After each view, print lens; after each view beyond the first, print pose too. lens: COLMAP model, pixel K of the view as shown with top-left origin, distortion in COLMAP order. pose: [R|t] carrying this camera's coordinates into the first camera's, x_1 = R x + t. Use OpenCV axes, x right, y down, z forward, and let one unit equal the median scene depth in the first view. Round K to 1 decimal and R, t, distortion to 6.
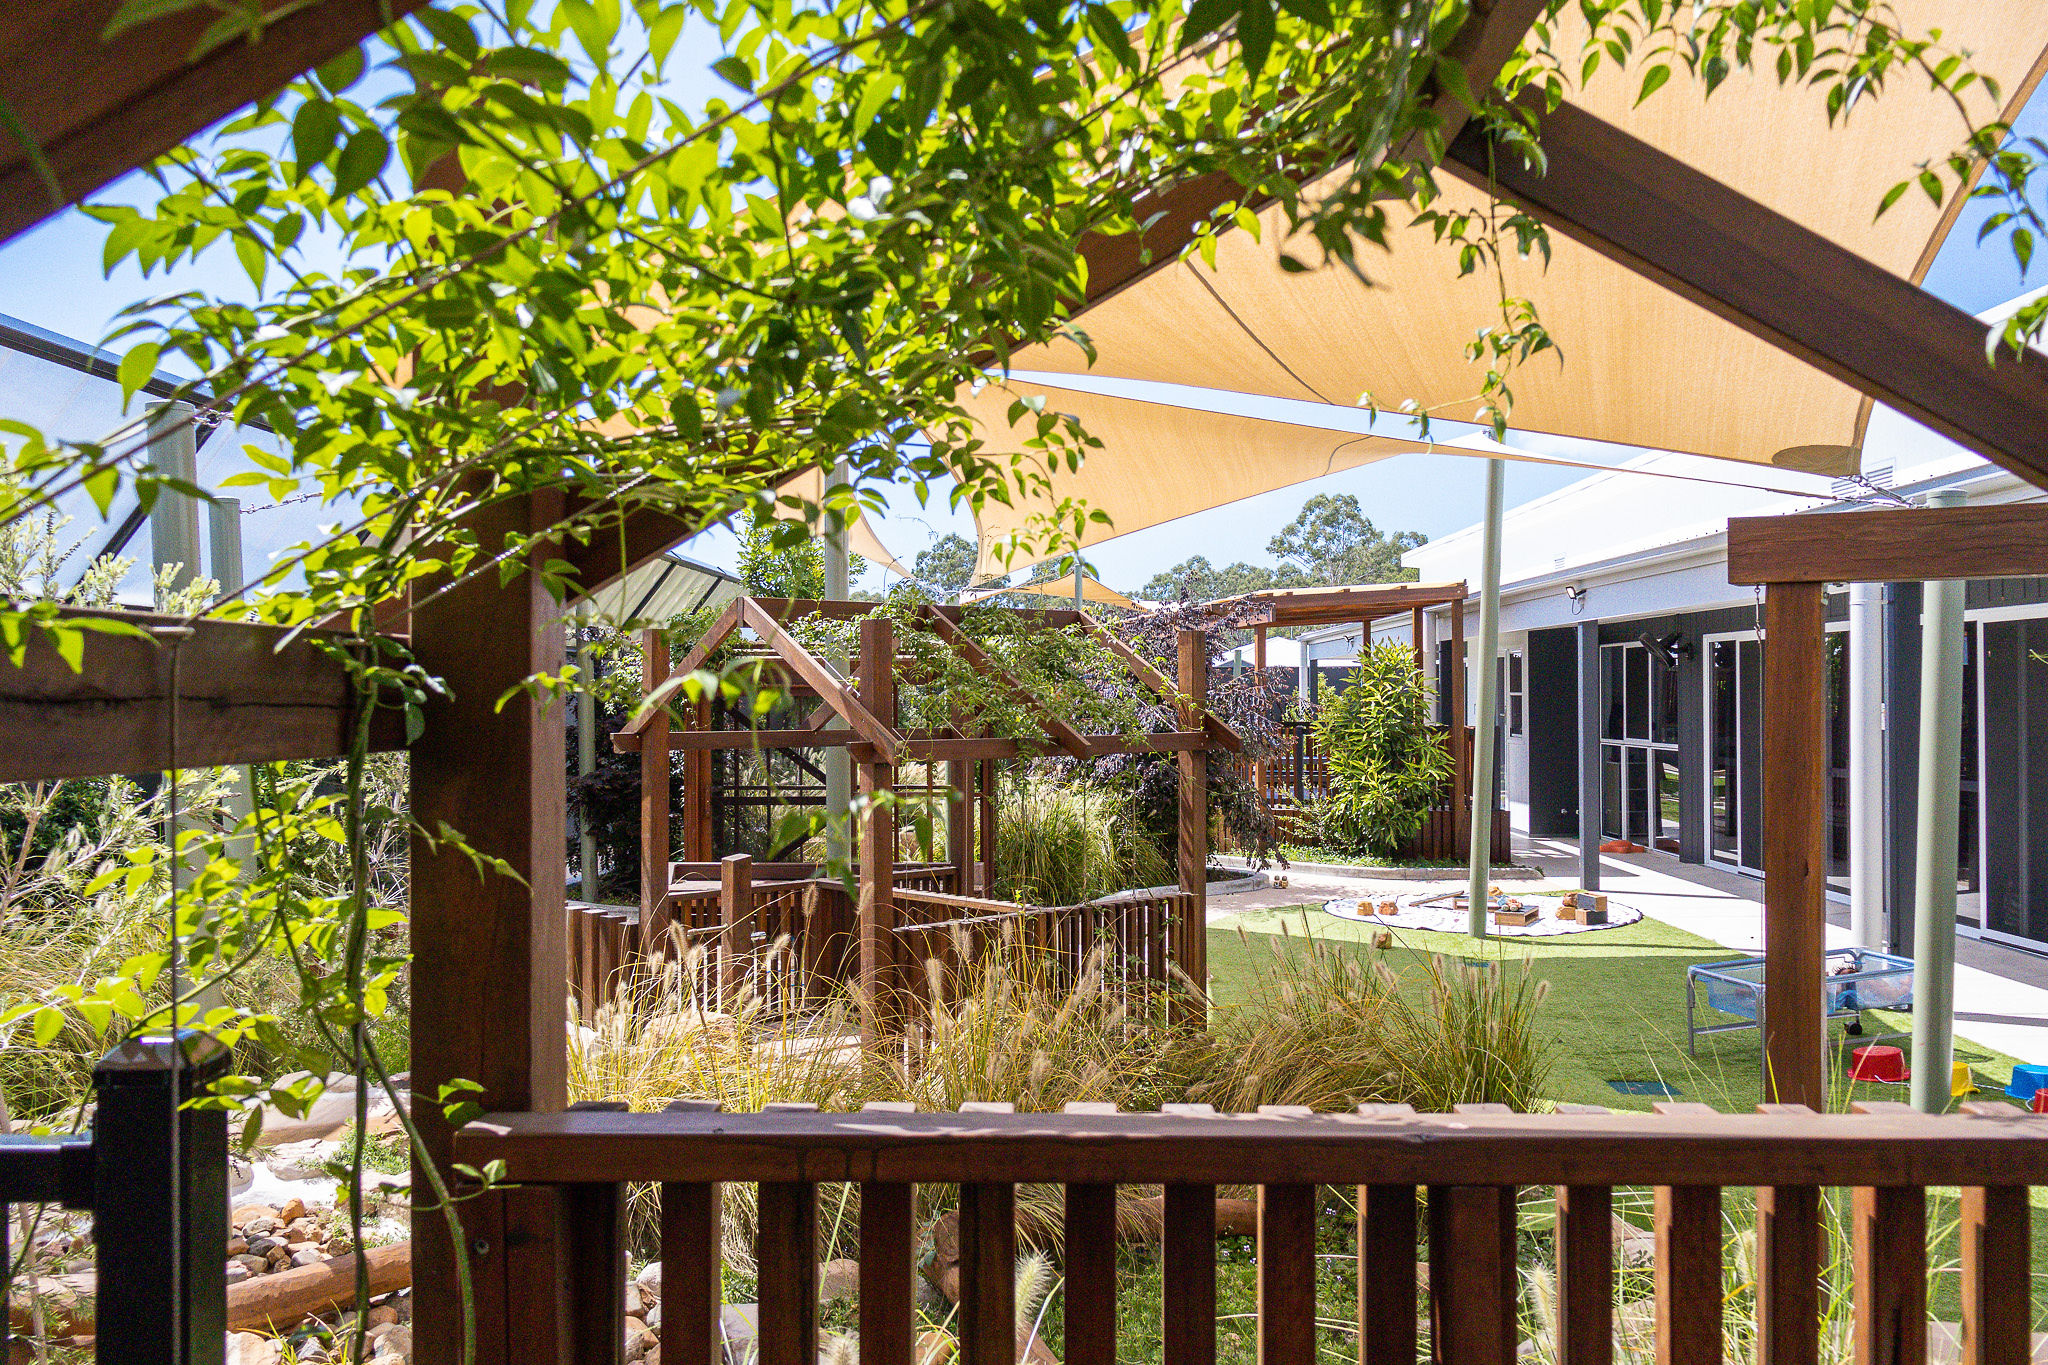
lens RADIAL K [[1632.2, 0, 988.3], [0, 1632.2, 682.9], [0, 0, 1]] dist [-0.047161, 0.003275]
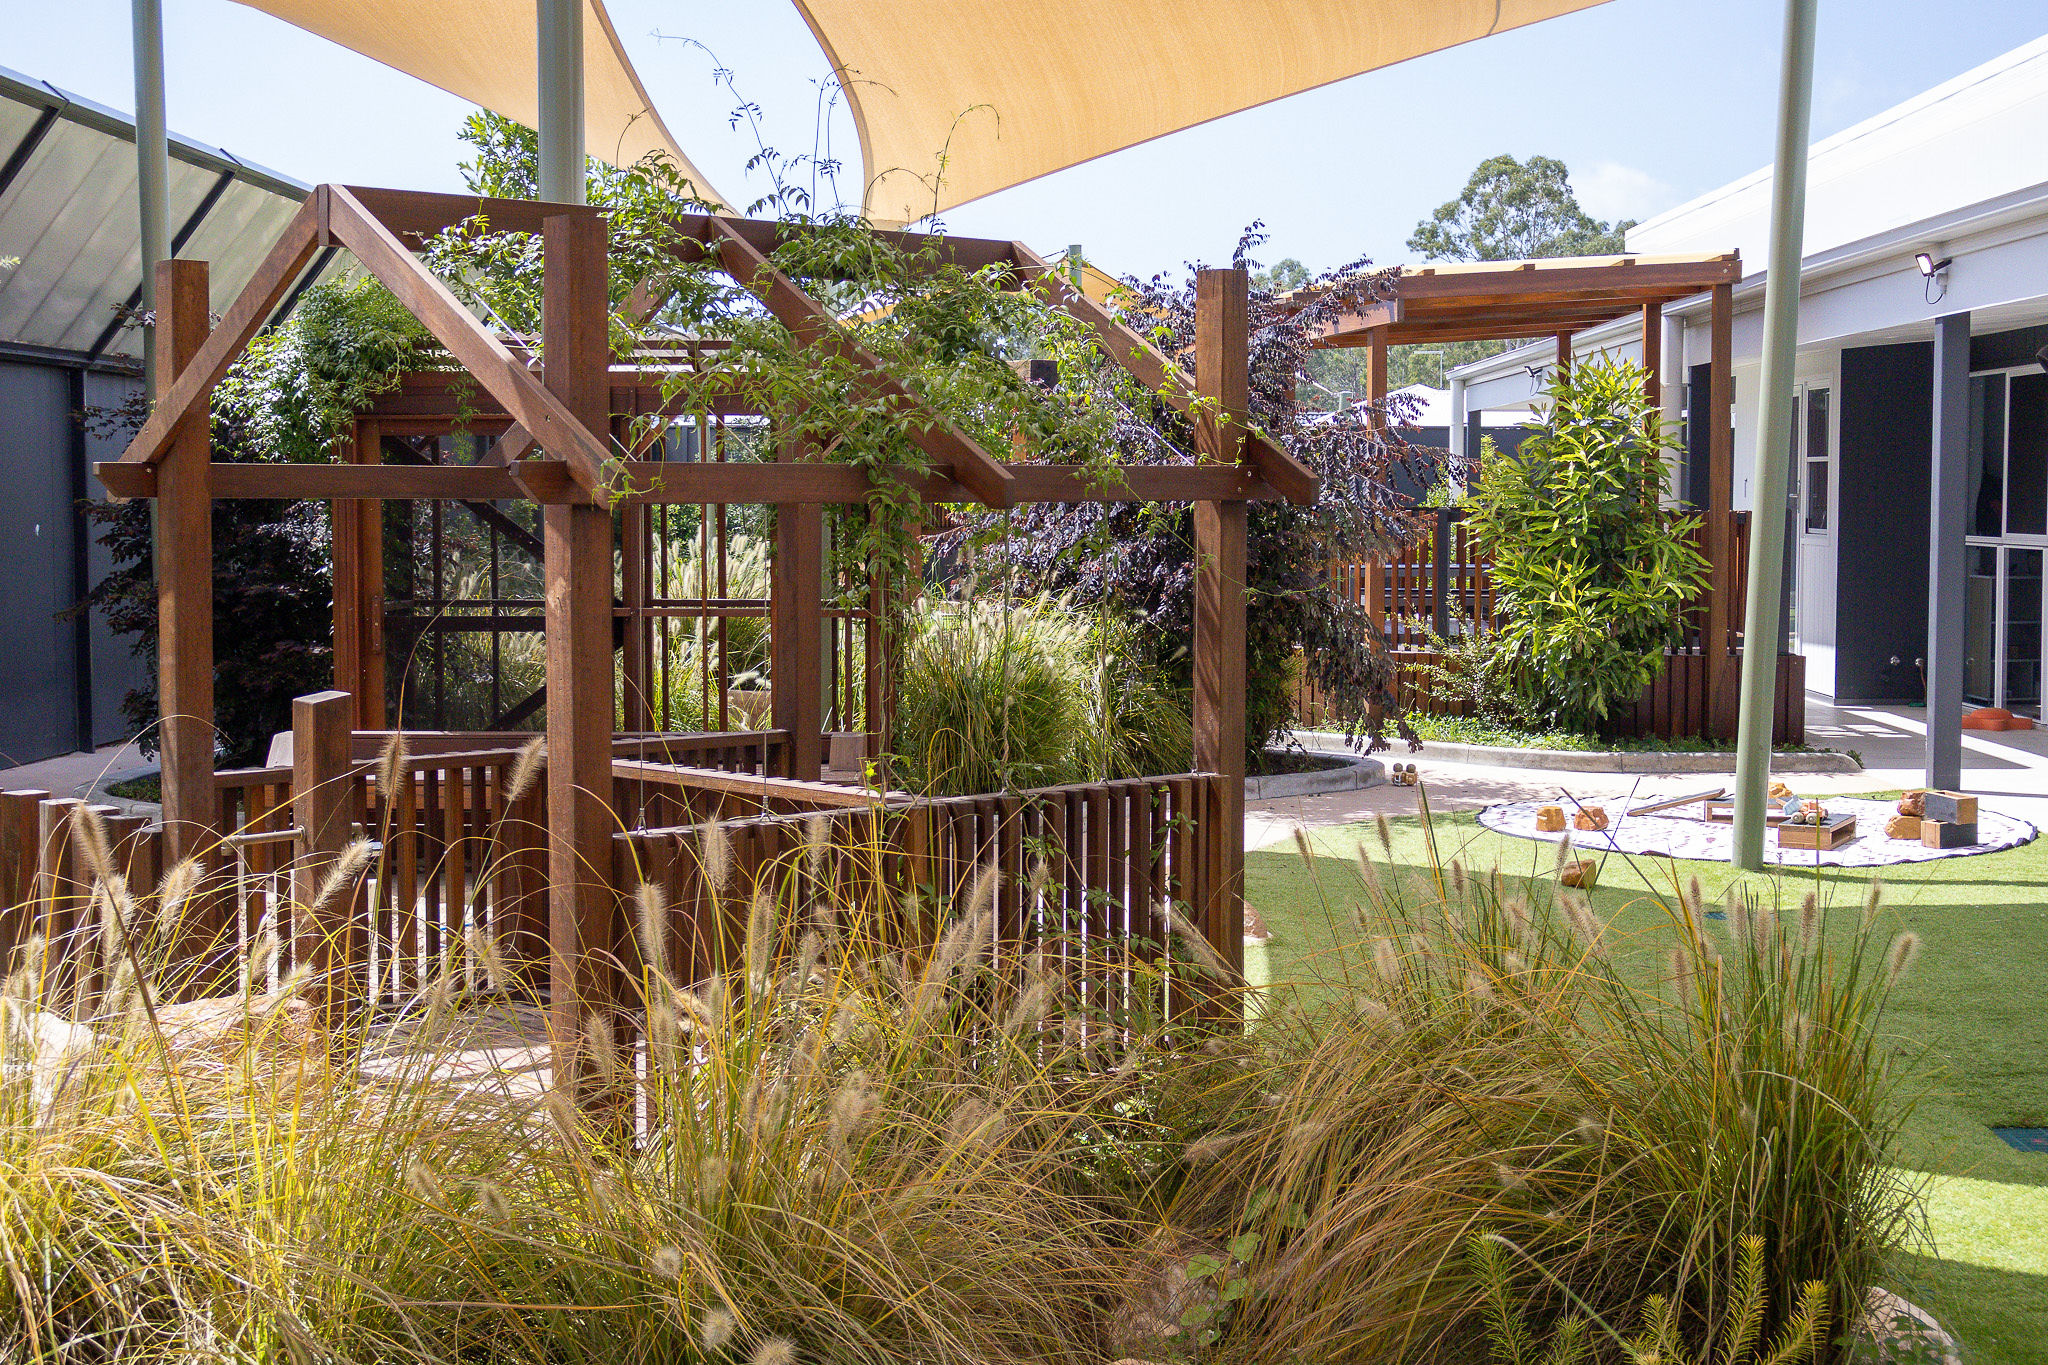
lens RADIAL K [[2641.0, 0, 1024.0], [0, 2641.0, 682.5], [0, 0, 1]] dist [-0.029197, 0.002780]
pose [[0.999633, 0.001623, 0.027054, 0.020043], [-0.003754, 0.996876, 0.078896, 0.016672], [-0.026841, -0.078968, 0.996516, 0.079493]]
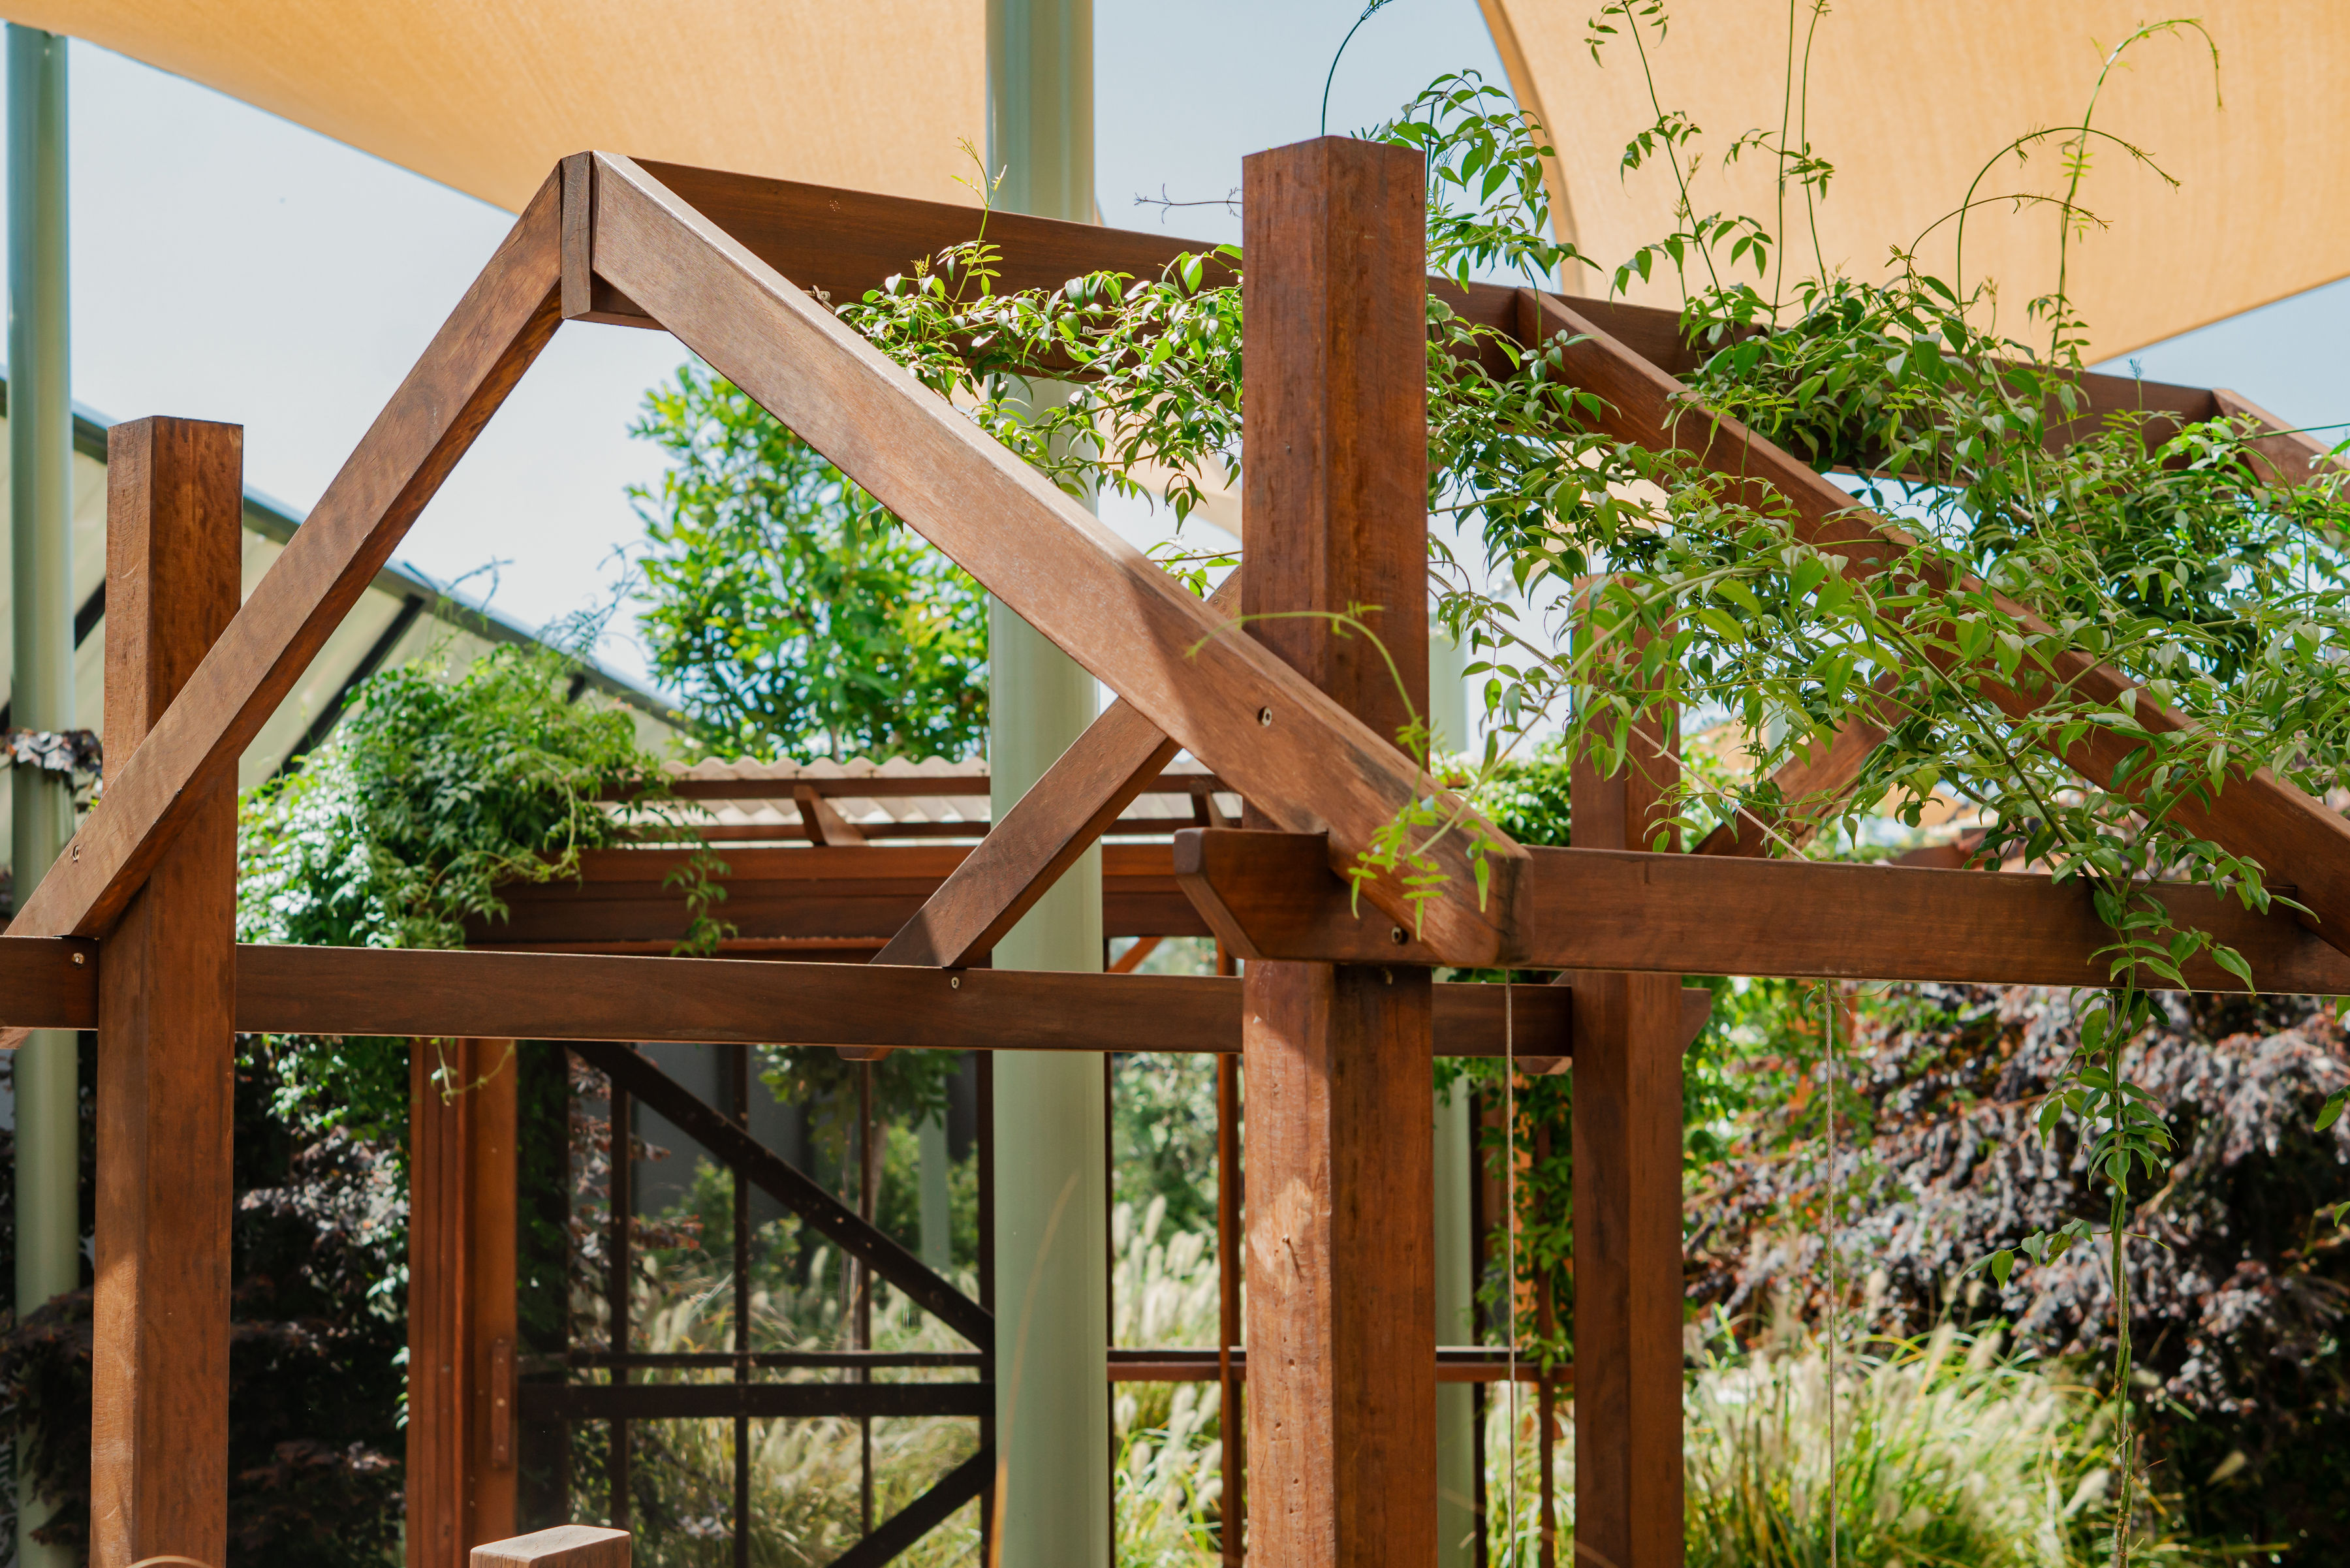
lens RADIAL K [[4828.3, 0, 1175.0], [0, 4828.3, 784.0], [0, 0, 1]] dist [-0.022632, -0.049639]
pose [[0.998862, -0.010403, -0.046535, -0.027221], [0.006680, 0.996817, -0.079445, 0.030089], [0.047214, 0.079044, 0.995752, 0.212215]]
